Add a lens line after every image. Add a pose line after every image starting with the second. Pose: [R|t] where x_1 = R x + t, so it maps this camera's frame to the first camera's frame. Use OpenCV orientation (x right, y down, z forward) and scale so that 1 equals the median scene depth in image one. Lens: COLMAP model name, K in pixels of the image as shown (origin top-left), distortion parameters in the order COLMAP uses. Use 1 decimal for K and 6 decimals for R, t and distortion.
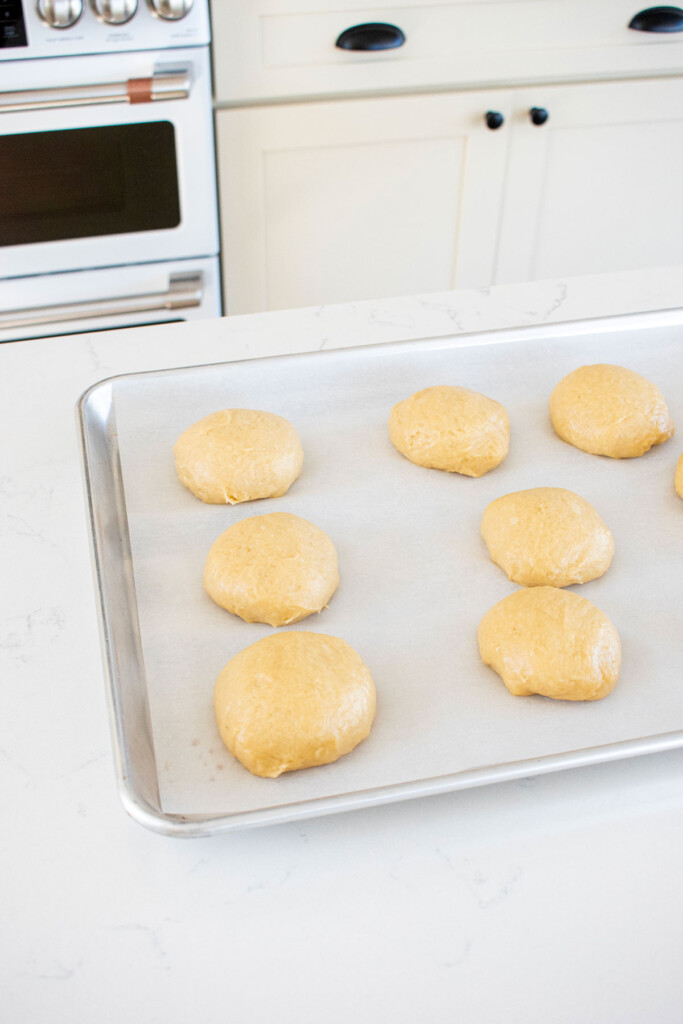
lens RADIAL K [[1235.9, 0, 341.5], [0, 1235.9, 512.0], [0, 0, 1]] dist [-0.028775, -0.055055]
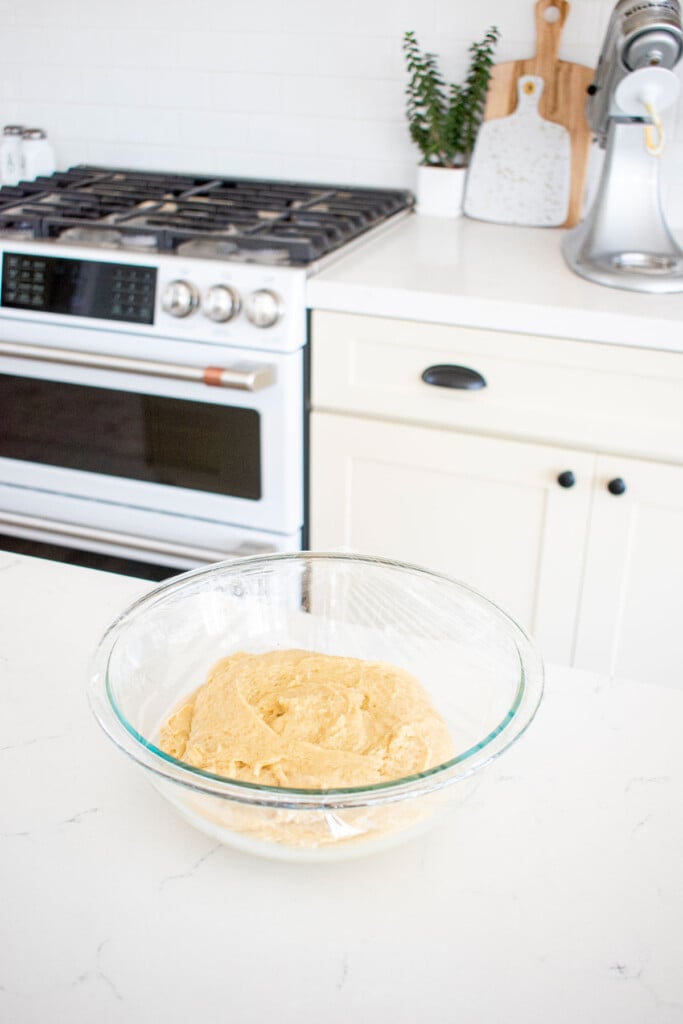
lens RADIAL K [[1235.9, 0, 341.5], [0, 1235.9, 512.0], [0, 0, 1]] dist [-0.028775, -0.055055]
pose [[0.804752, 0.233953, -0.545563, 0.662607], [-0.371699, 0.915181, -0.155831, -0.090928], [0.462832, 0.328191, 0.823454, 0.133338]]
